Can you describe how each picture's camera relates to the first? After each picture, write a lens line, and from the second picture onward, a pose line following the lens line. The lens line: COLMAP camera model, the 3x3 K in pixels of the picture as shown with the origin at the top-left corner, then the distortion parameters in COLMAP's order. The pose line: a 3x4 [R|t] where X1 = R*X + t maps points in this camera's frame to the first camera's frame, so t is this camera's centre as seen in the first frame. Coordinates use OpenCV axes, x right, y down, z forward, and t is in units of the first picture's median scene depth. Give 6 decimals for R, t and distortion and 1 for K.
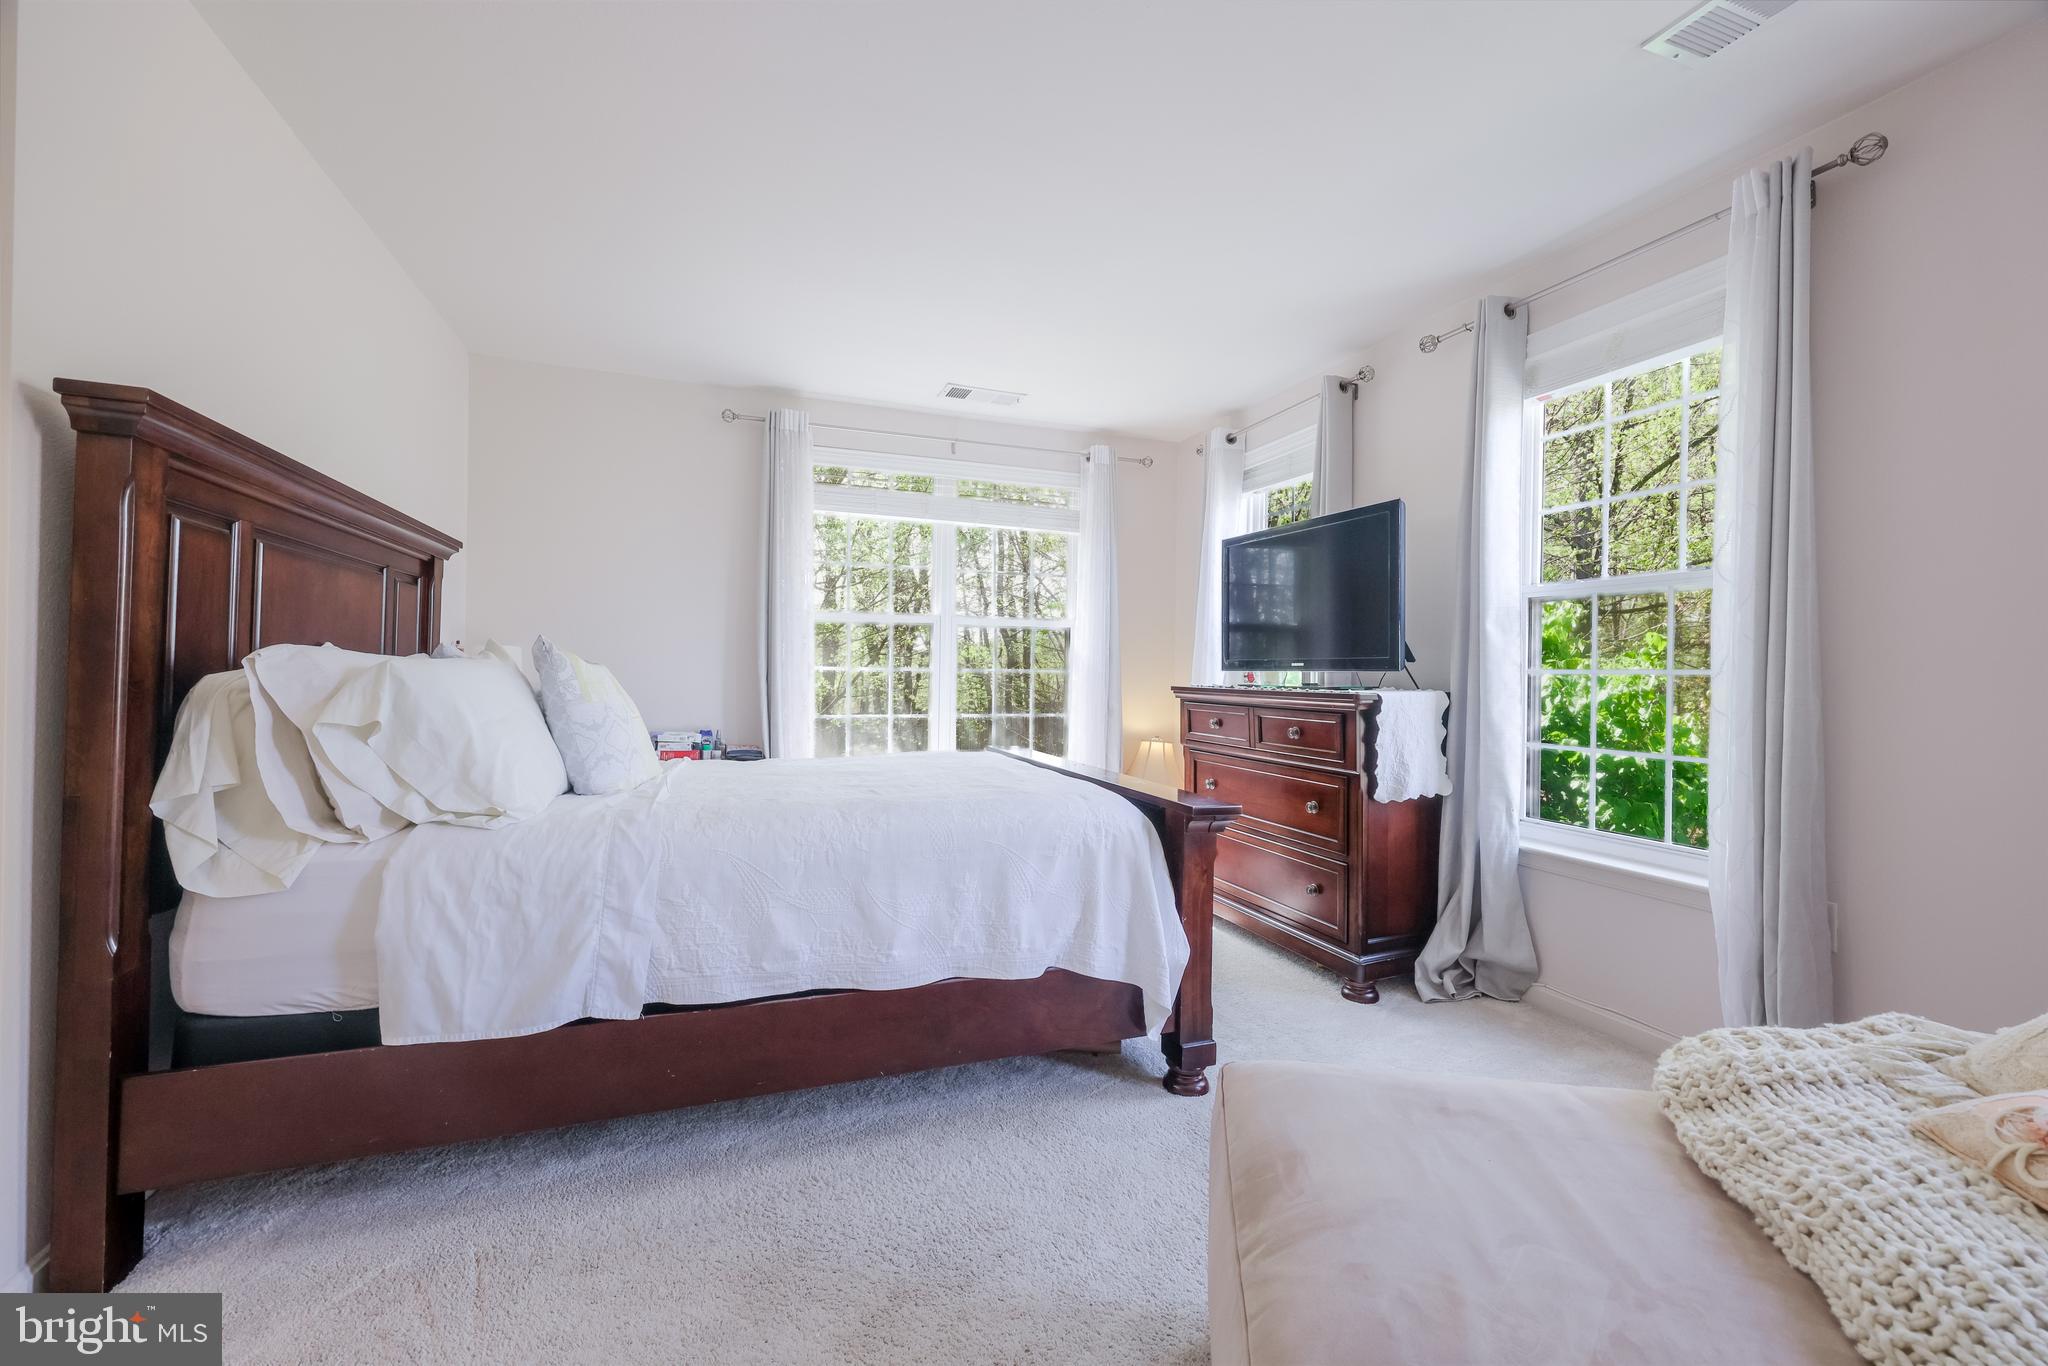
lens RADIAL K [[823.2, 0, 1029.2], [0, 823.2, 680.7], [0, 0, 1]] dist [0.001029, -0.000054]
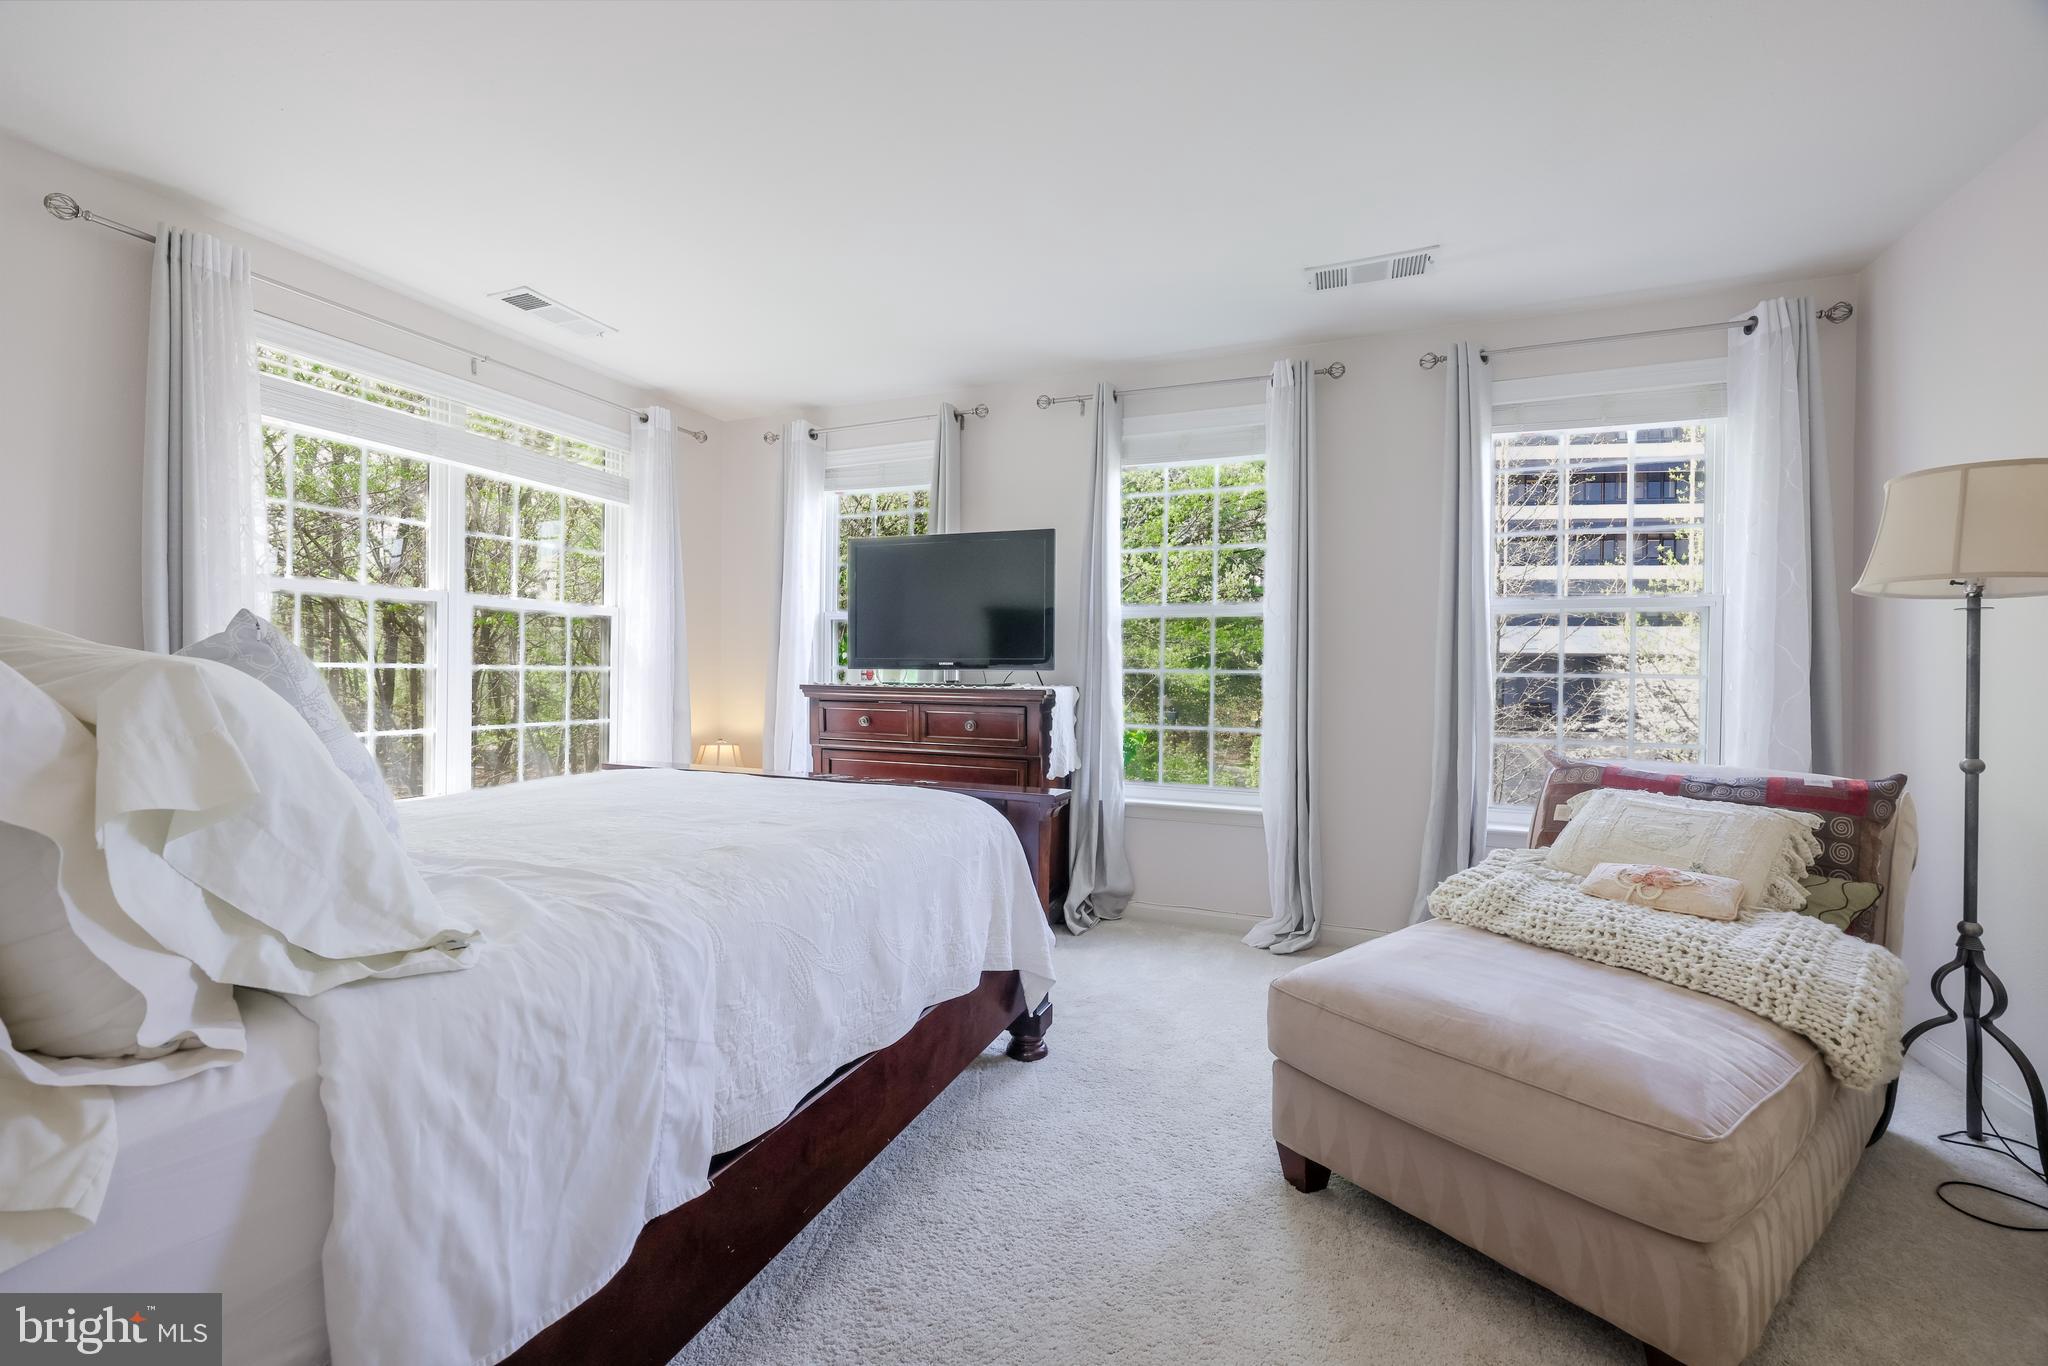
lens RADIAL K [[823.2, 0, 1029.2], [0, 823.2, 680.7], [0, 0, 1]] dist [0.001029, -0.000054]
pose [[0.676958, -0.011743, 0.735928, -0.492571], [0.004751, 0.999922, 0.011585, -0.011212], [-0.736007, -0.004346, 0.676960, 0.213003]]
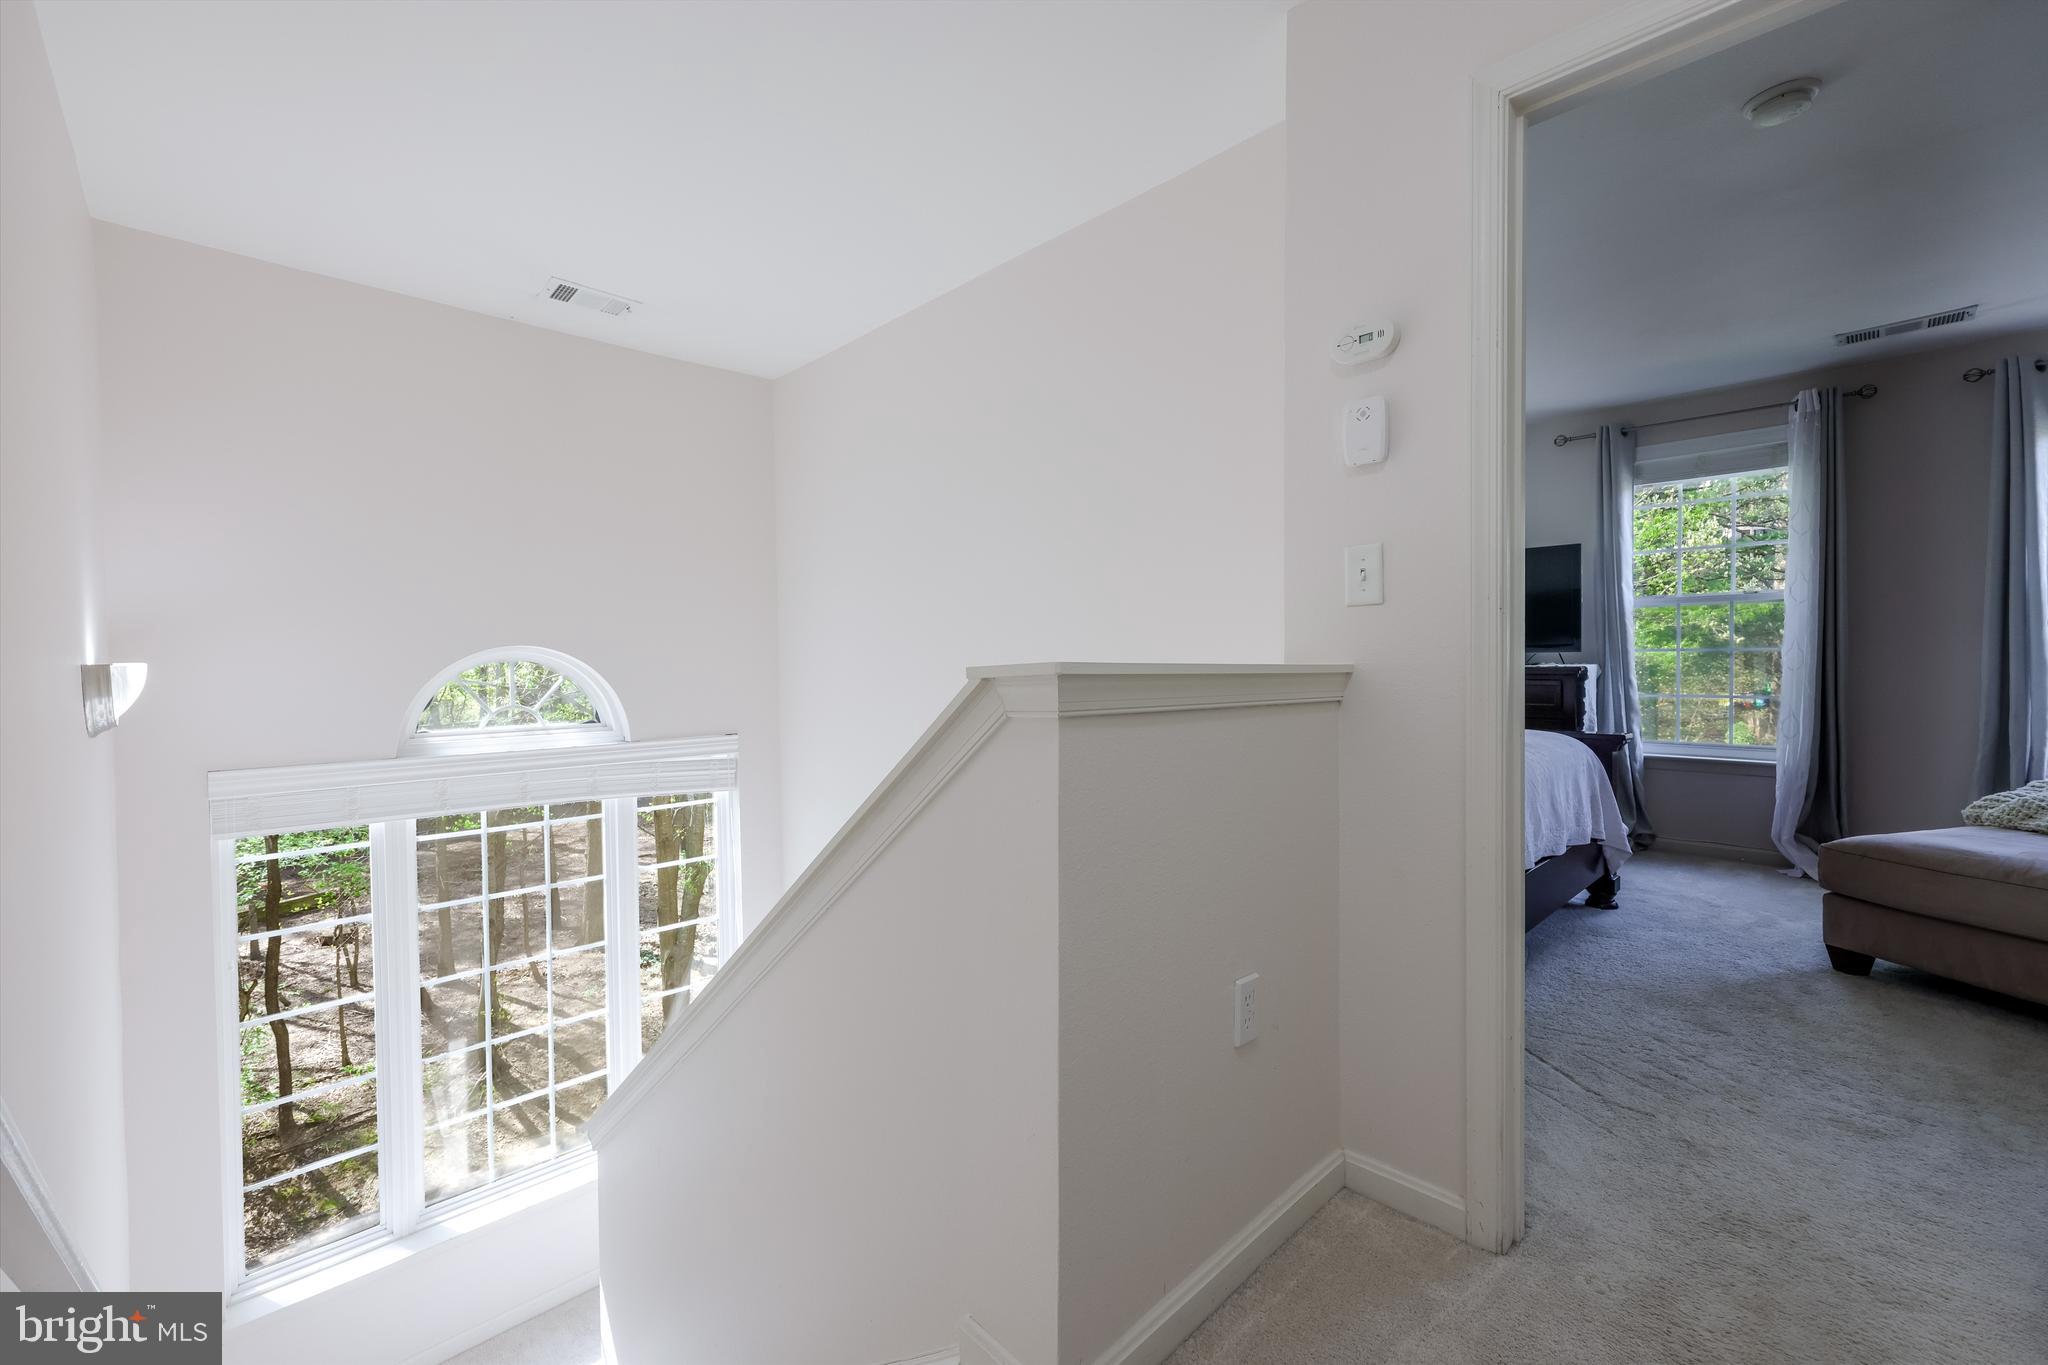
lens RADIAL K [[838.4, 0, 1024.0], [0, 838.4, 682.5], [0, 0, 1]] dist [0.000753, 0.000055]
pose [[0.917857, -0.035921, 0.395283, -1.230040], [0.028443, 0.999289, 0.024763, -0.024853], [-0.395891, -0.011486, 0.918226, -0.062230]]
